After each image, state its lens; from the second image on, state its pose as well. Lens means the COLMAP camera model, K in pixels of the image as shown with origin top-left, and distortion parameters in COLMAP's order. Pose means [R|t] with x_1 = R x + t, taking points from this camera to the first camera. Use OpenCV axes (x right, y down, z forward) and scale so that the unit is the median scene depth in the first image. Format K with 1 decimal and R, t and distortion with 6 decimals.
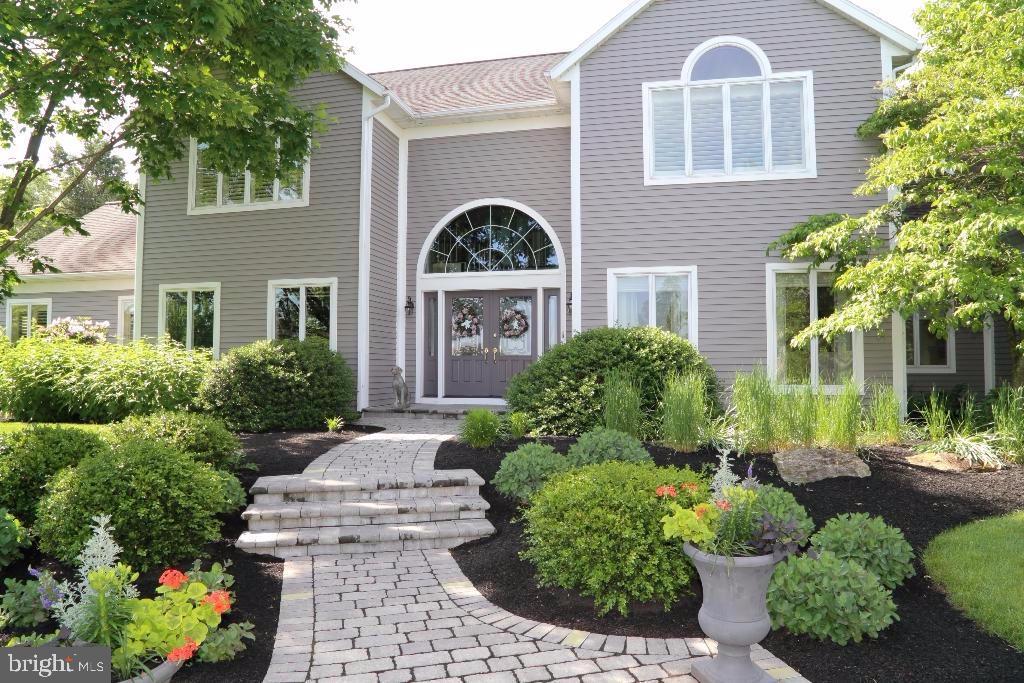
lens RADIAL K [[750.4, 0, 516.5], [0, 750.4, 332.7], [0, 0, 1]] dist [-0.055079, 0.001965]
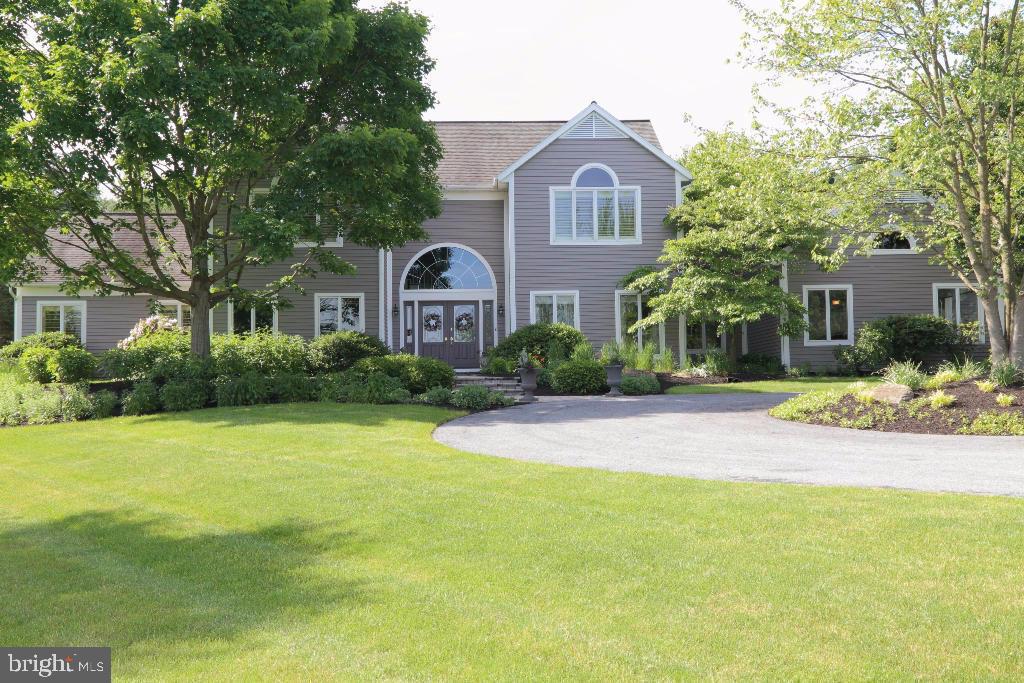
lens RADIAL K [[1032.0, 0, 510.5], [0, 1032.0, 342.6], [0, 0, 1]] dist [0.002714, 0.000000]
pose [[0.972189, -0.000760, 0.234198, -0.516278], [0.000484, 0.999999, 0.001236, 0.035384], [-0.234199, -0.001088, 0.972188, -1.423386]]
